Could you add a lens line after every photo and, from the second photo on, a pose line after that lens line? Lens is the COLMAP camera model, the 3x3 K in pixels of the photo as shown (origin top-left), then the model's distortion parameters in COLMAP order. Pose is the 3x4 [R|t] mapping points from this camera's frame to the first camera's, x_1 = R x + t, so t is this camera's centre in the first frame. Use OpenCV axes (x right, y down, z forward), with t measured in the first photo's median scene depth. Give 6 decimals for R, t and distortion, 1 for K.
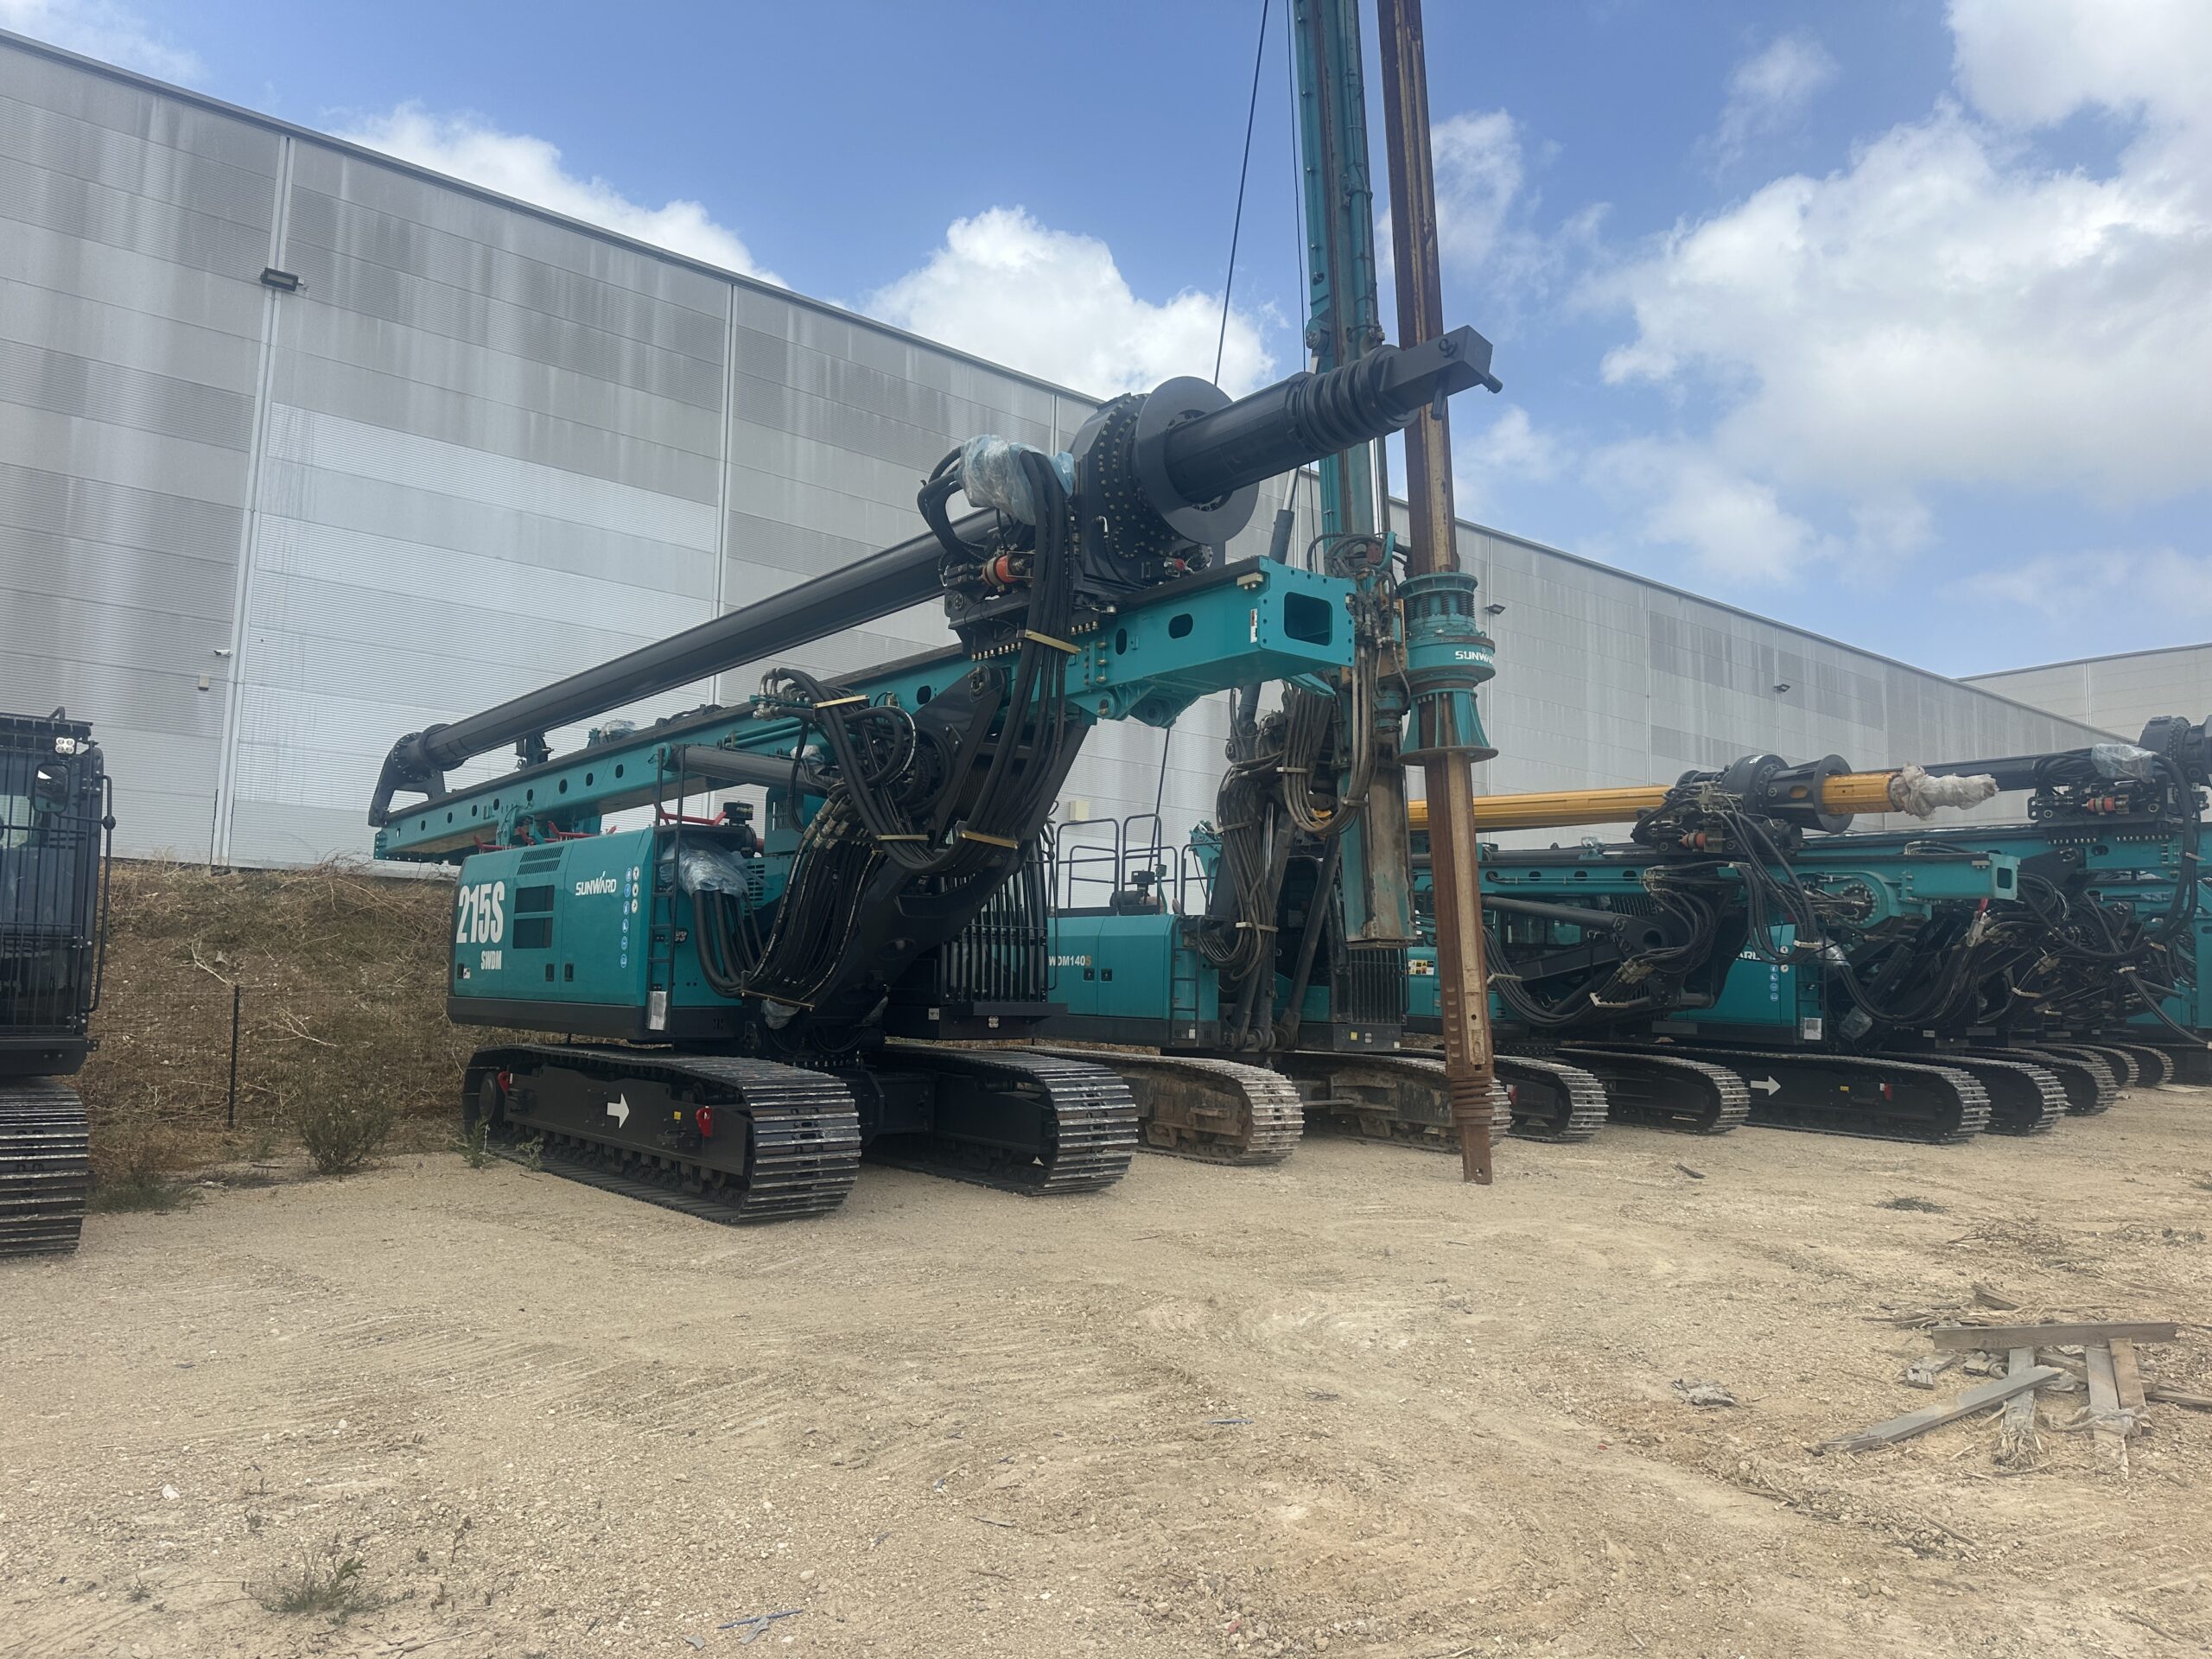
lens RADIAL K [[1531.0, 0, 1150.2], [0, 1531.0, 913.0], [0, 0, 1]] dist [0.103062, -0.137157]
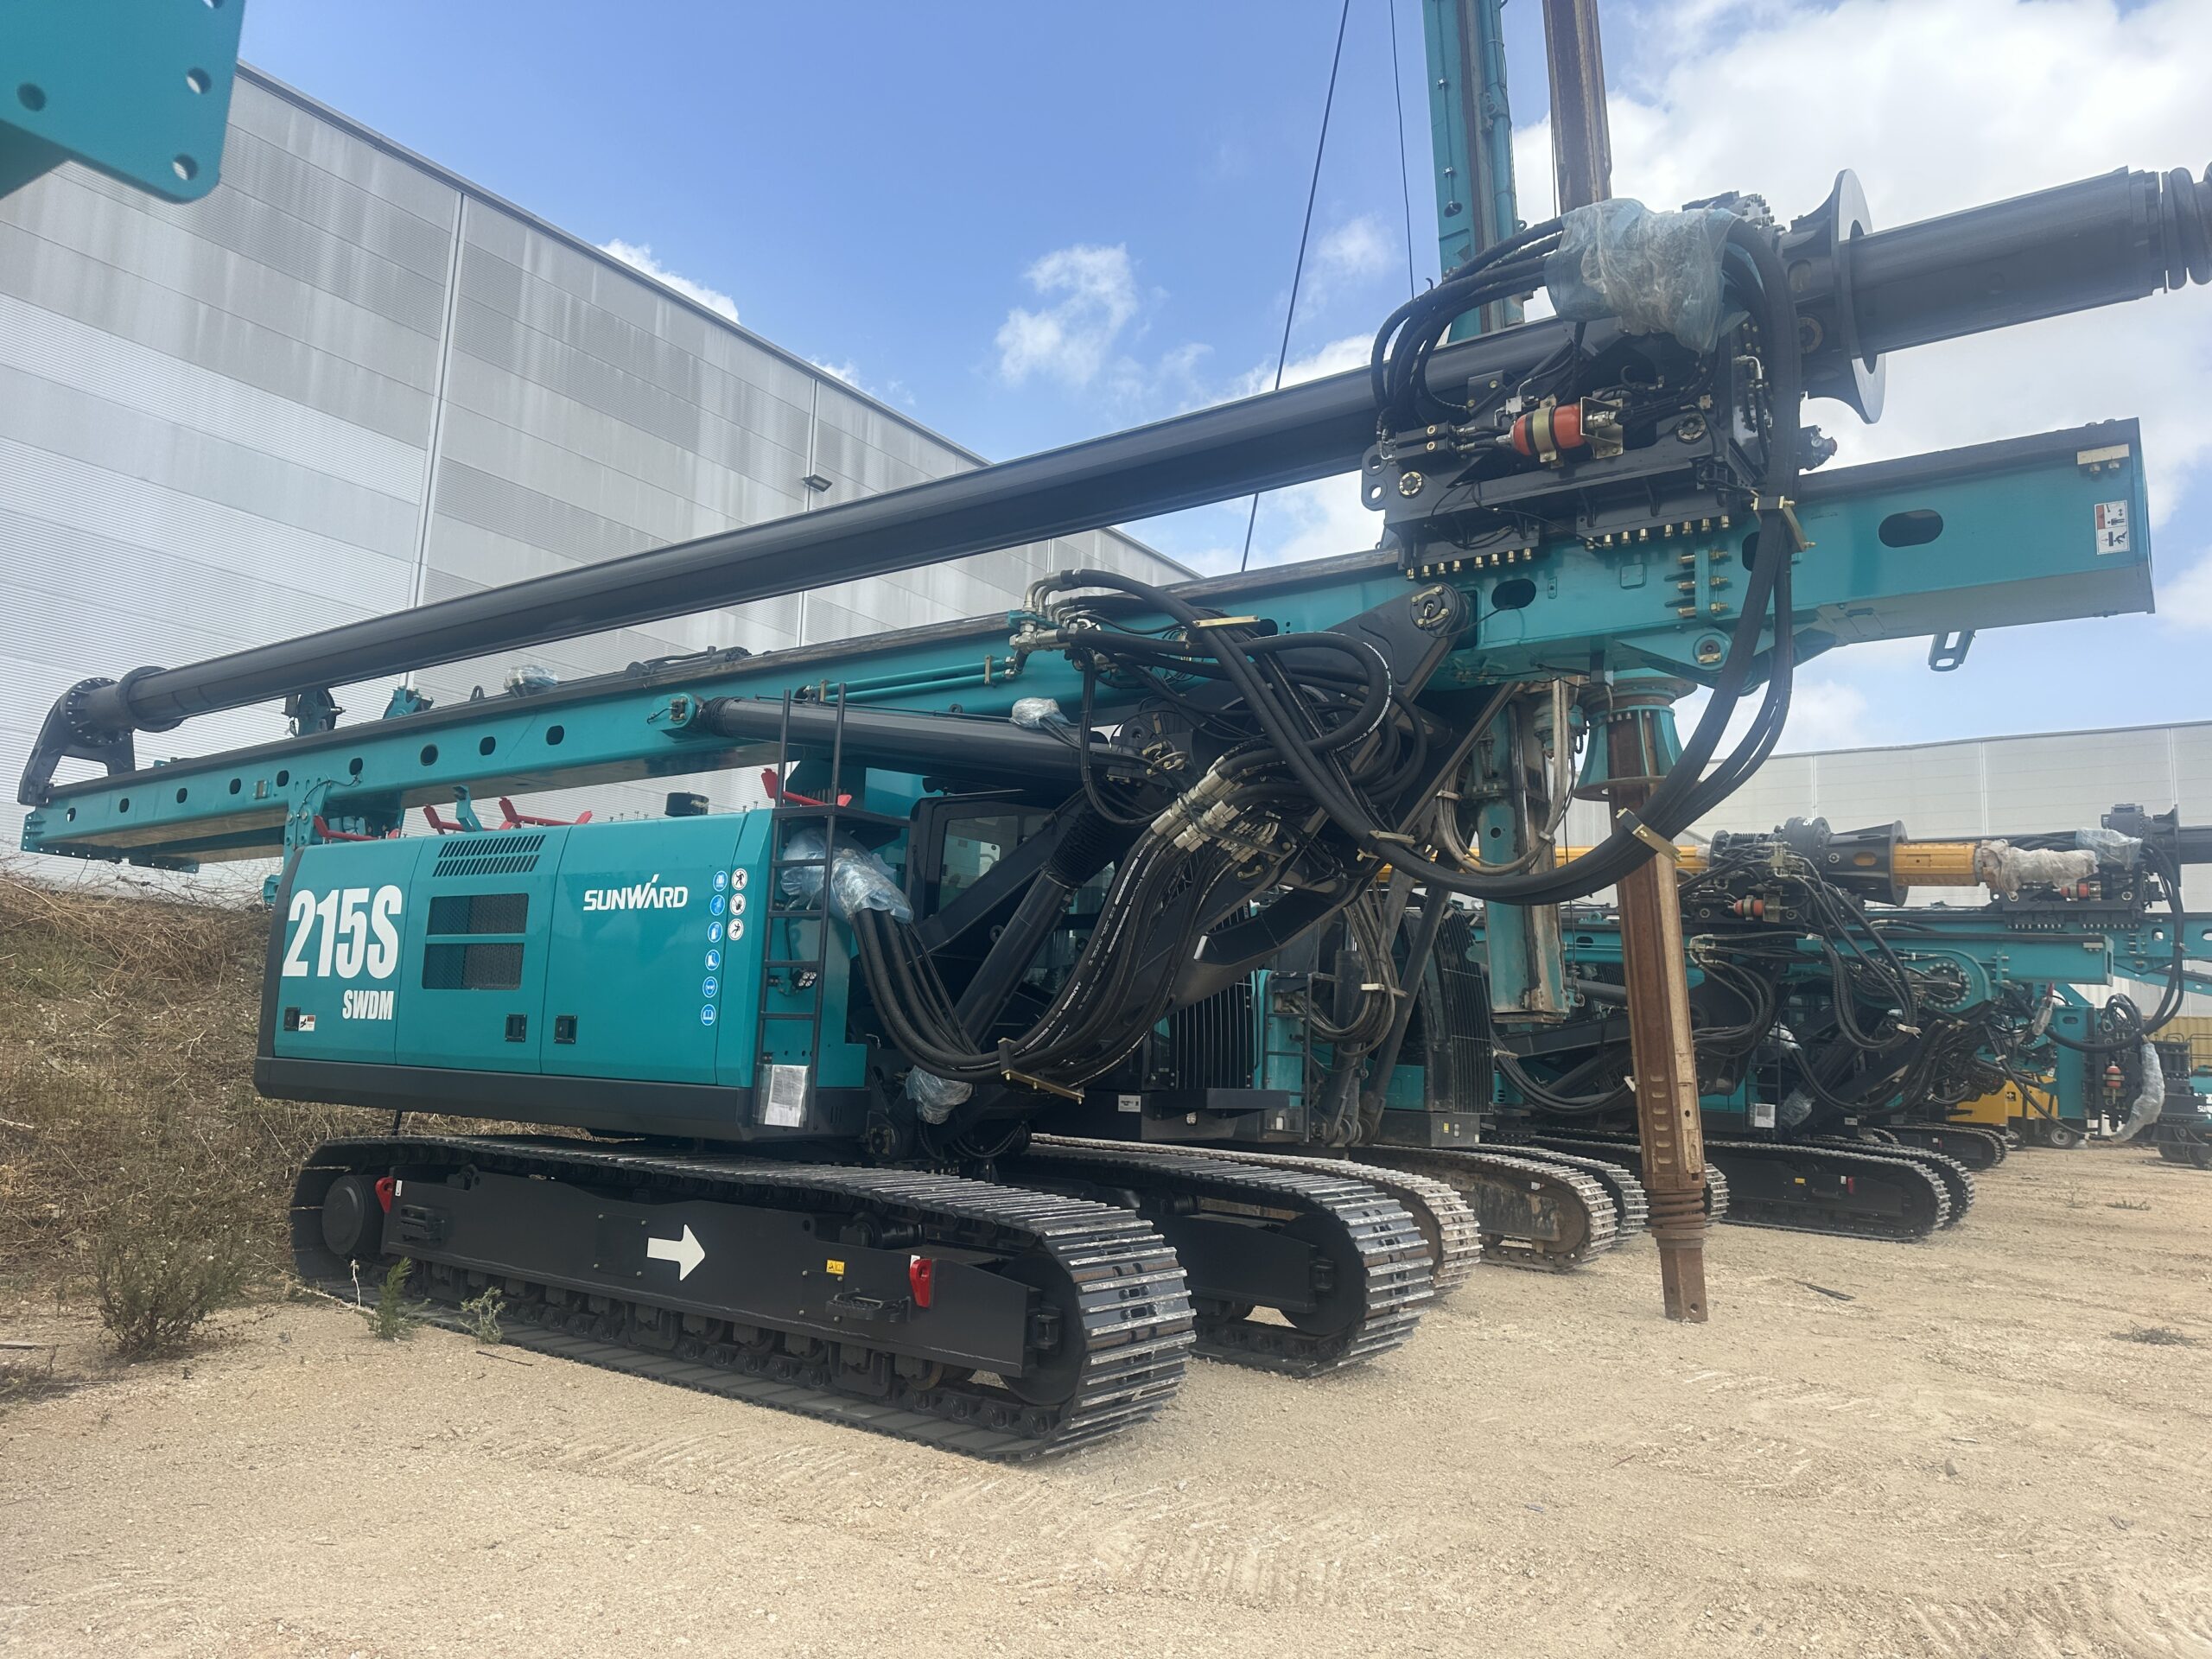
lens RADIAL K [[1548.2, 0, 1102.6], [0, 1548.2, 900.5], [0, 0, 1]] dist [0.005034, -0.002160]
pose [[0.967489, 0.046198, 0.248659, -0.252519], [-0.034966, 0.998167, -0.049402, 0.006977], [-0.250486, 0.039101, 0.967330, 0.252242]]
